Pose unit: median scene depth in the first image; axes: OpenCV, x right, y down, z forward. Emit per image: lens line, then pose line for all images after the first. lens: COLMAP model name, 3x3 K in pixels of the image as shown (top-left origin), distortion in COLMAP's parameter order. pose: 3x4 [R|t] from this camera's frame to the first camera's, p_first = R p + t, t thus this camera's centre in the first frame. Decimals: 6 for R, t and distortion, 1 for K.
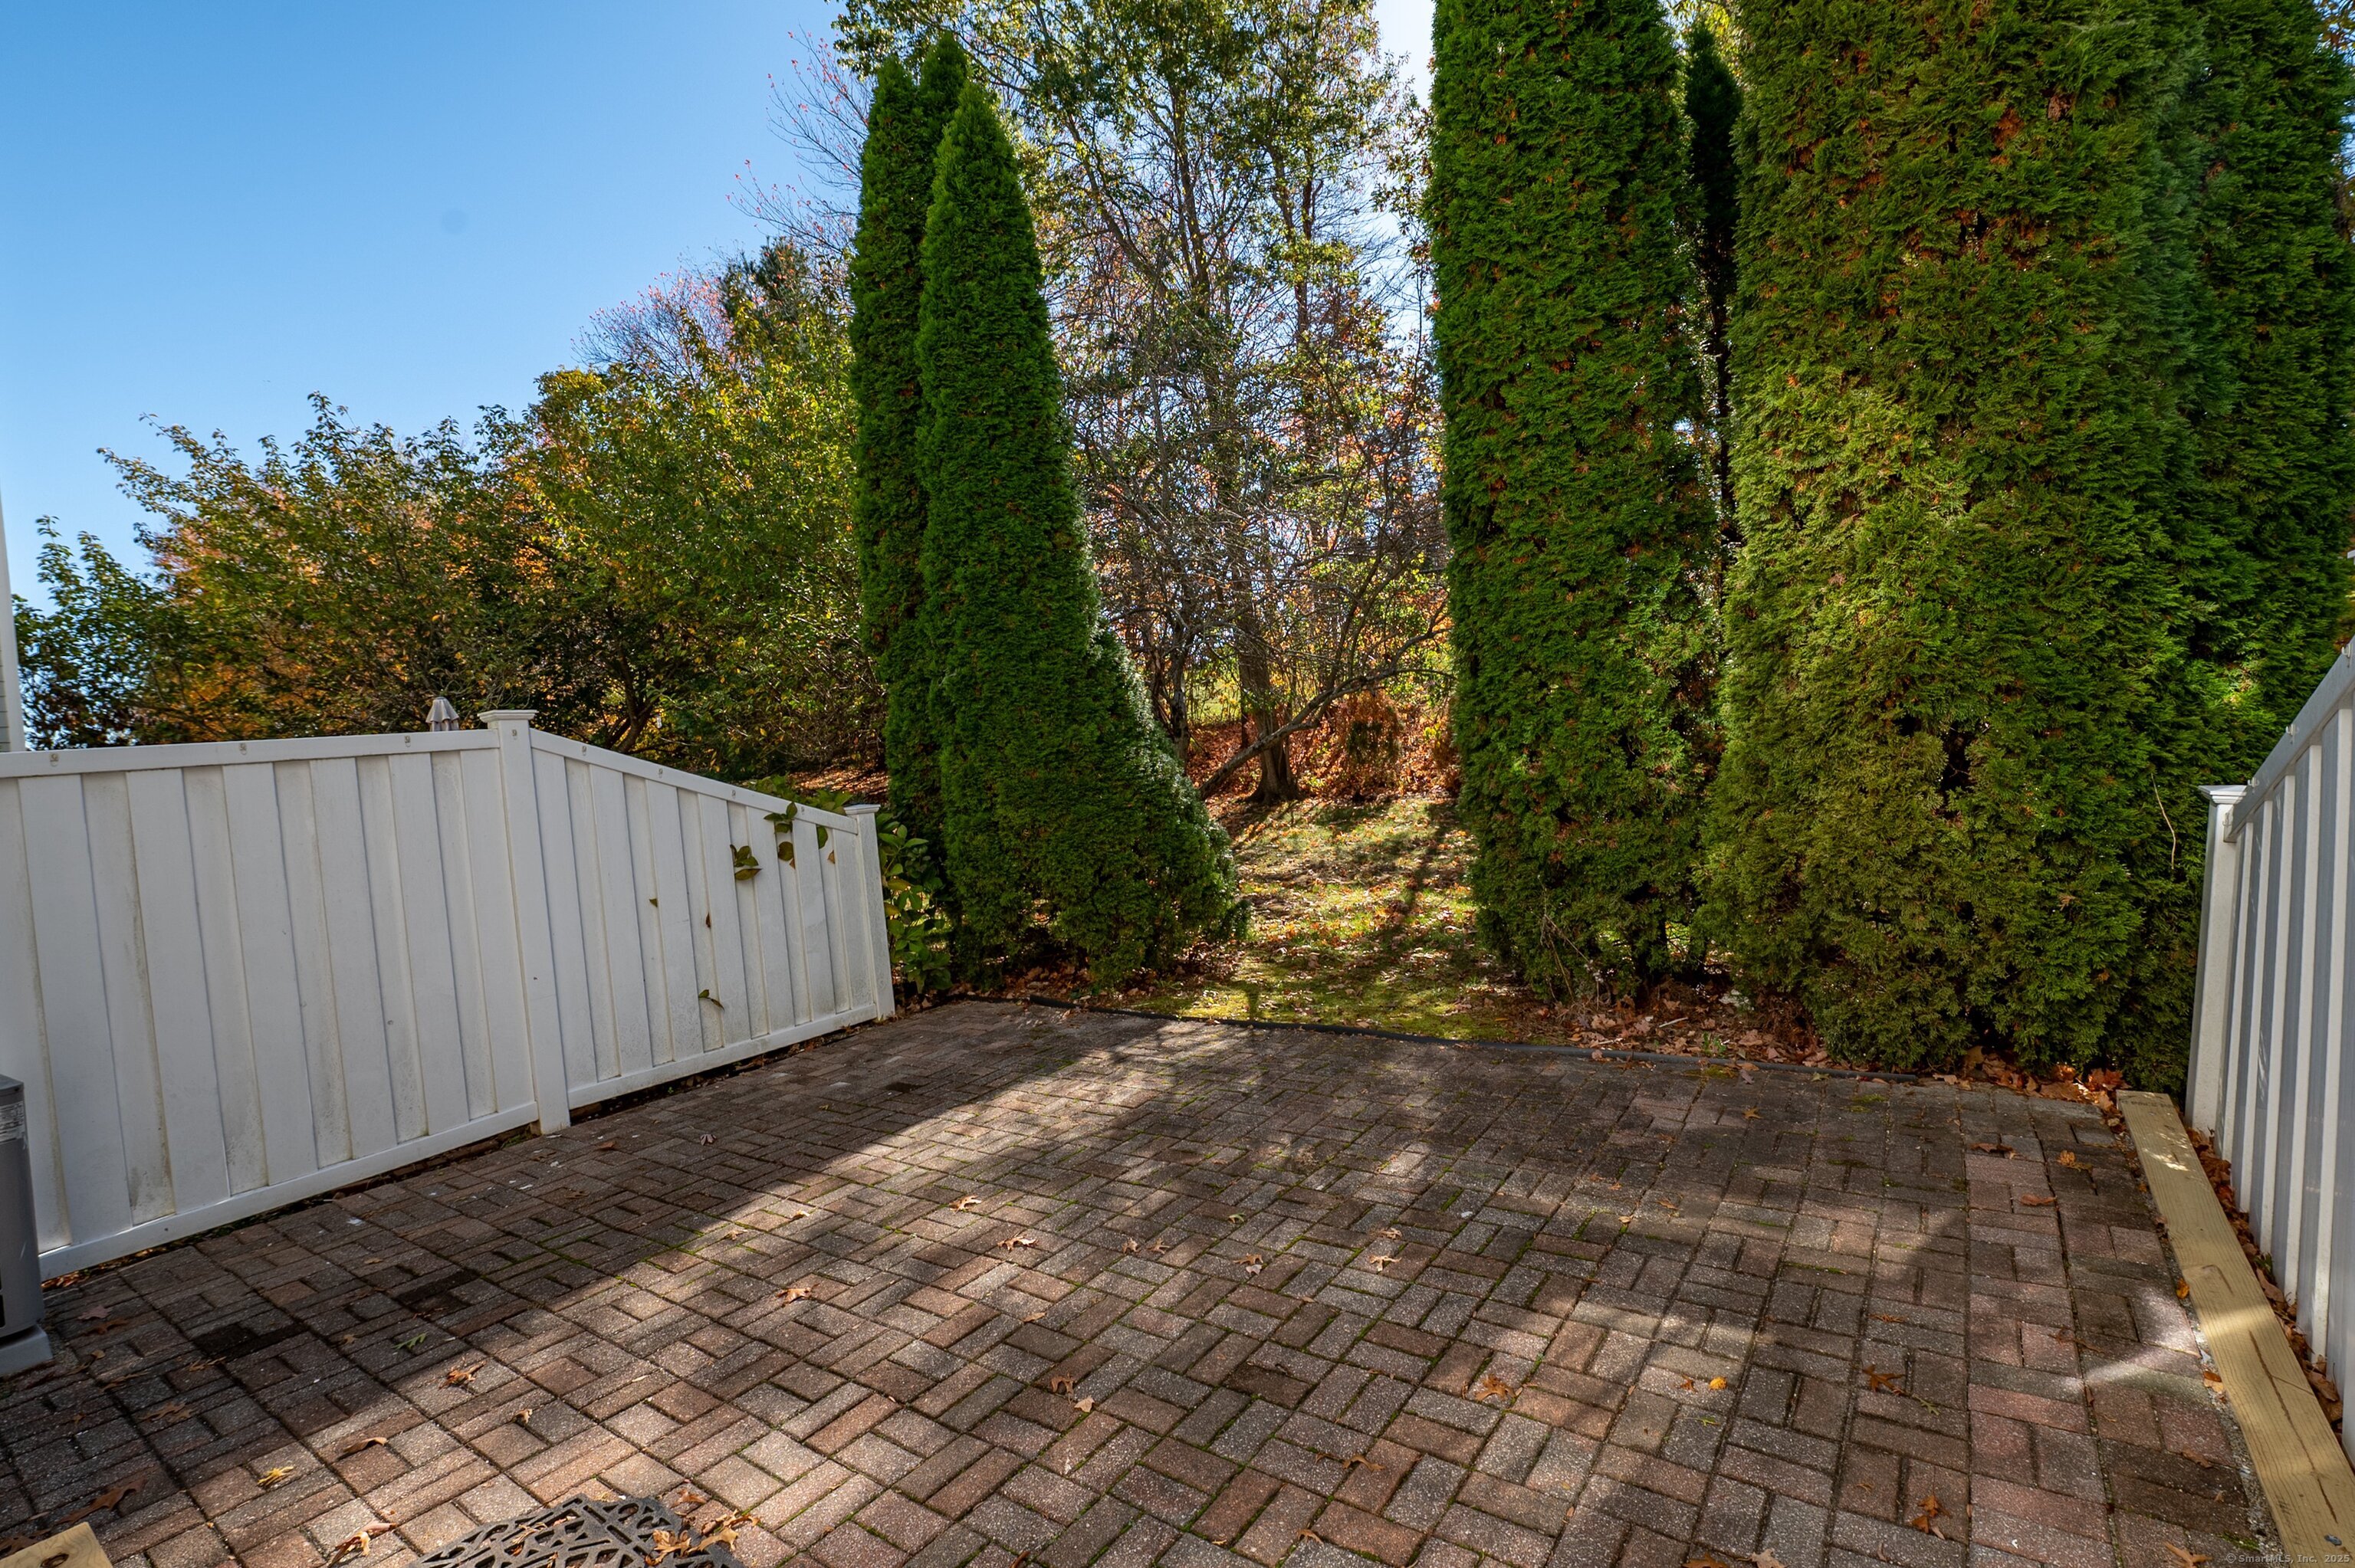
lens RADIAL K [[1044.5, 0, 1177.5], [0, 1044.5, 784.0], [0, 0, 1]] dist [-0.000862, -0.000166]
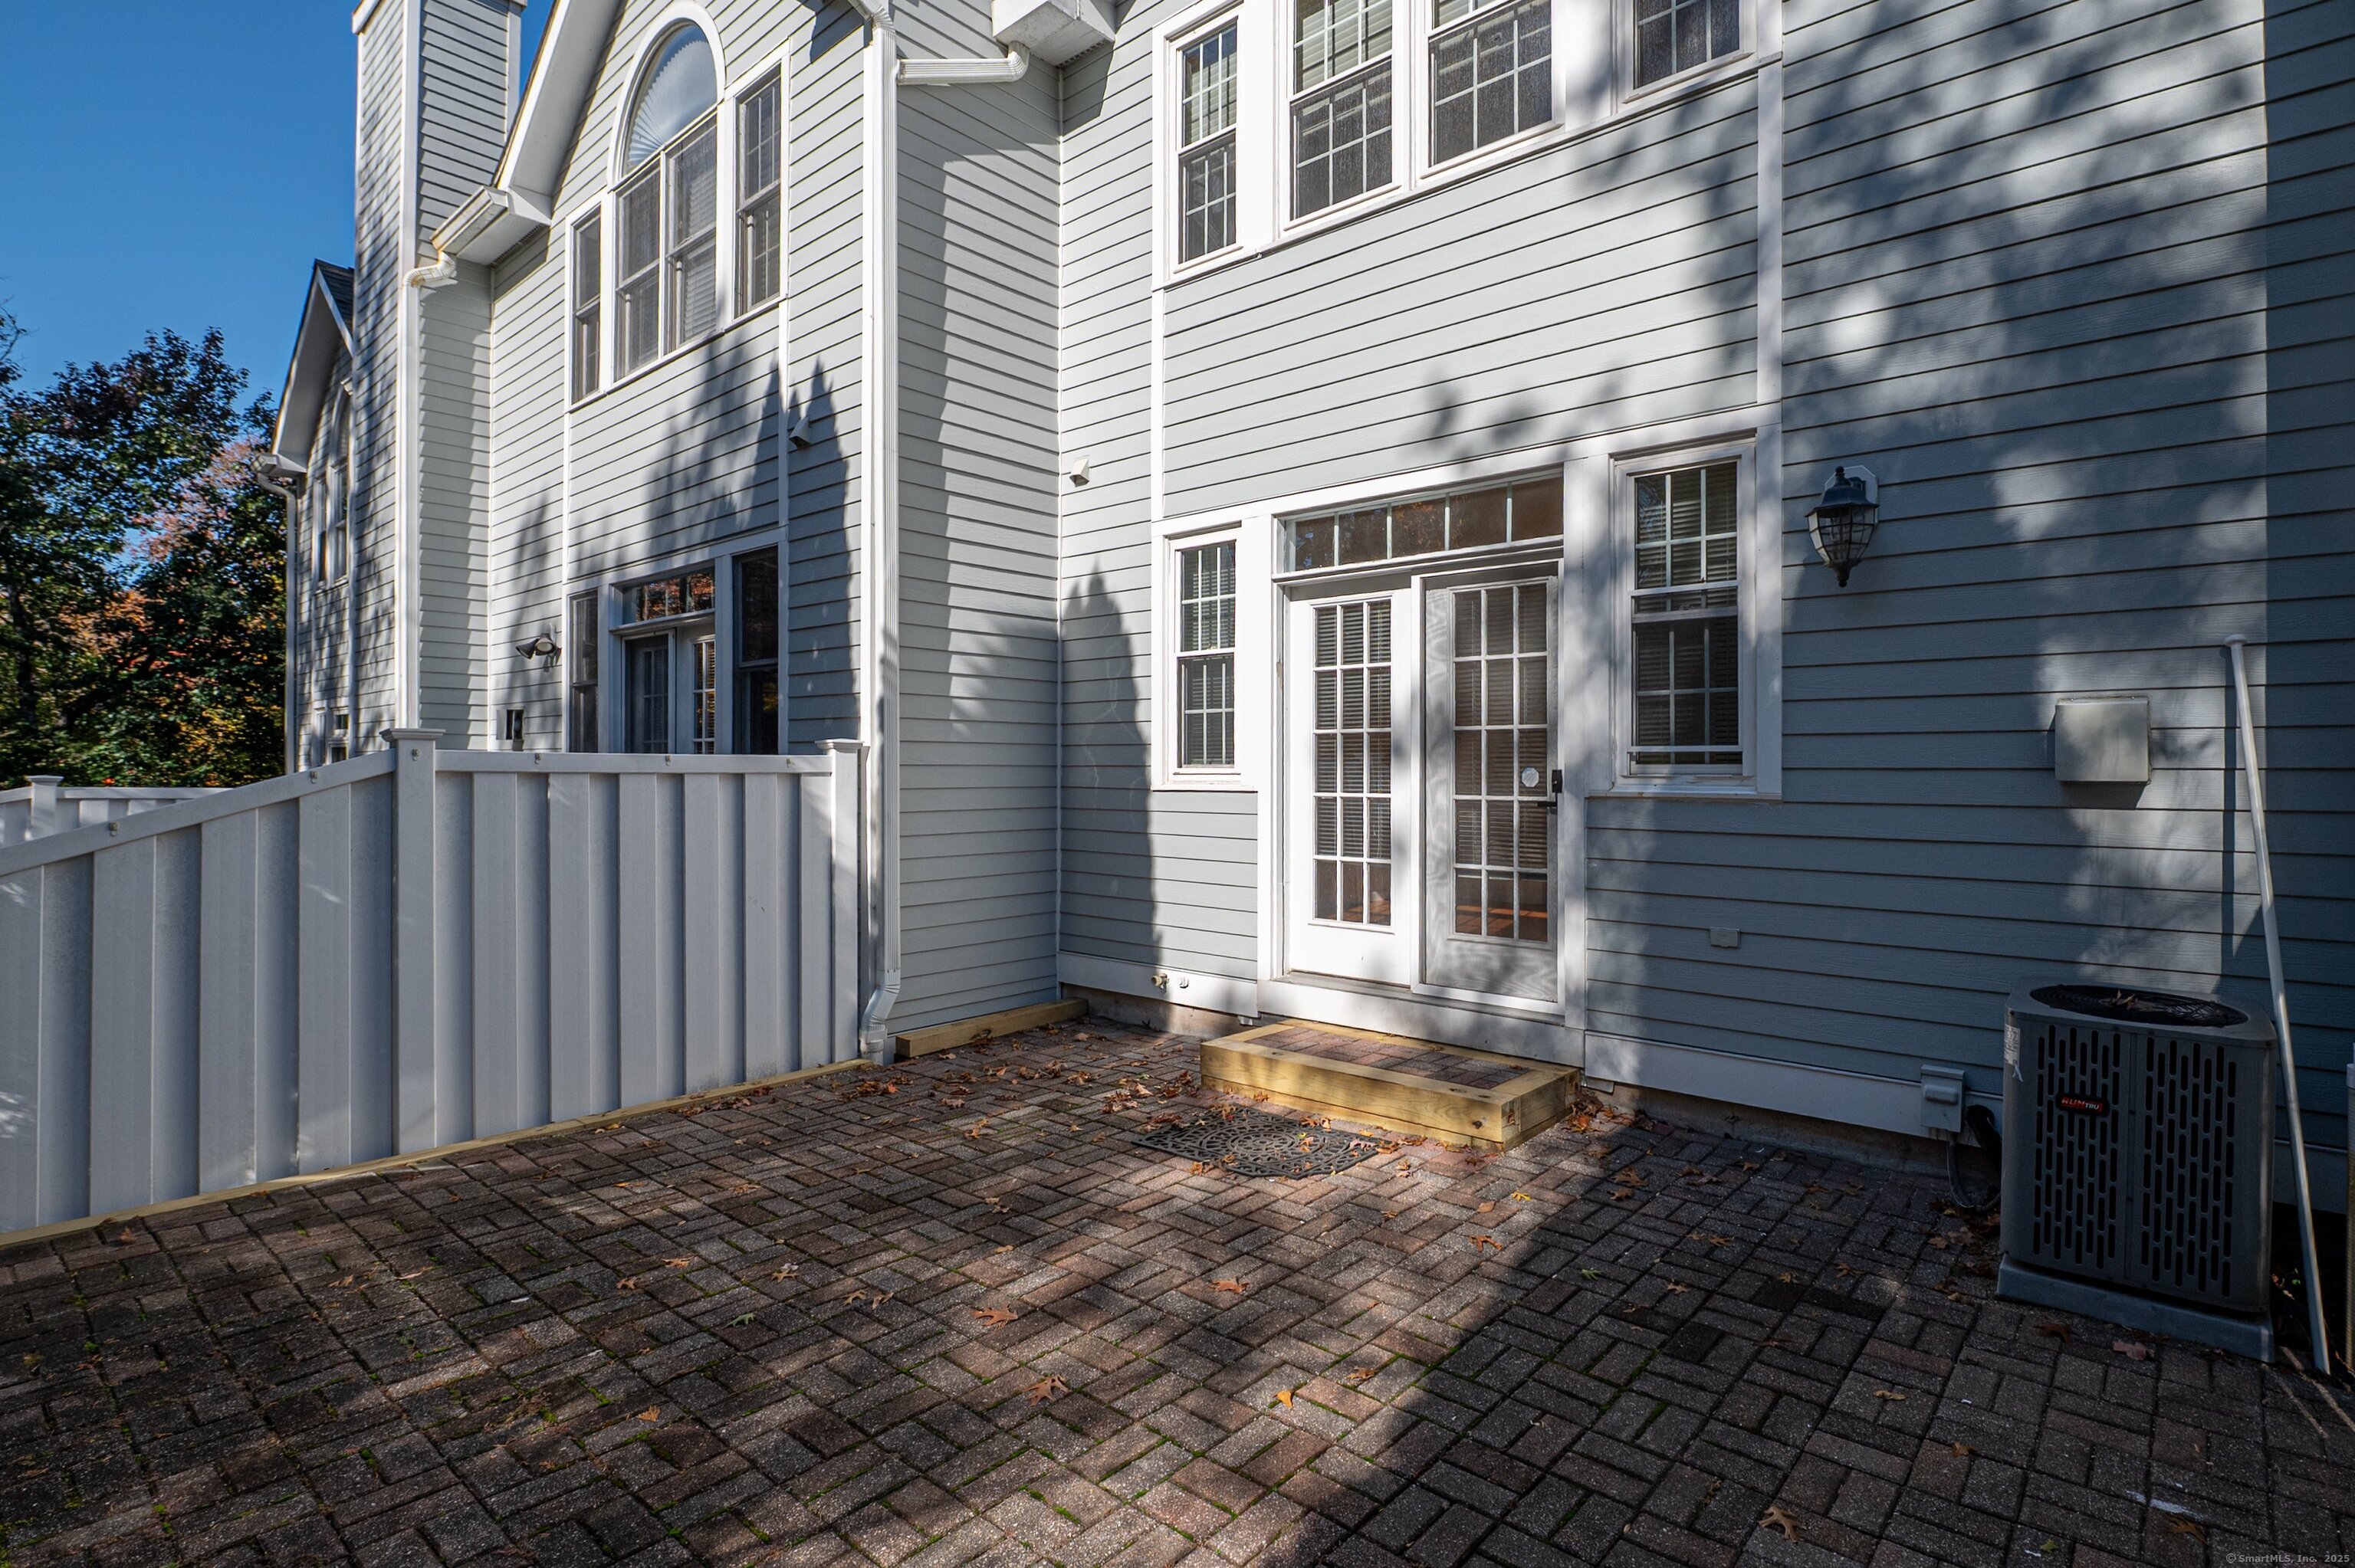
lens RADIAL K [[1044.5, 0, 1177.5], [0, 1044.5, 784.0], [0, 0, 1]] dist [-0.000862, -0.000166]
pose [[-0.985394, 0.090987, 0.143948, -0.514018], [0.094863, 0.995284, 0.020285, -0.001739], [-0.141423, 0.033644, -0.989377, 2.006962]]
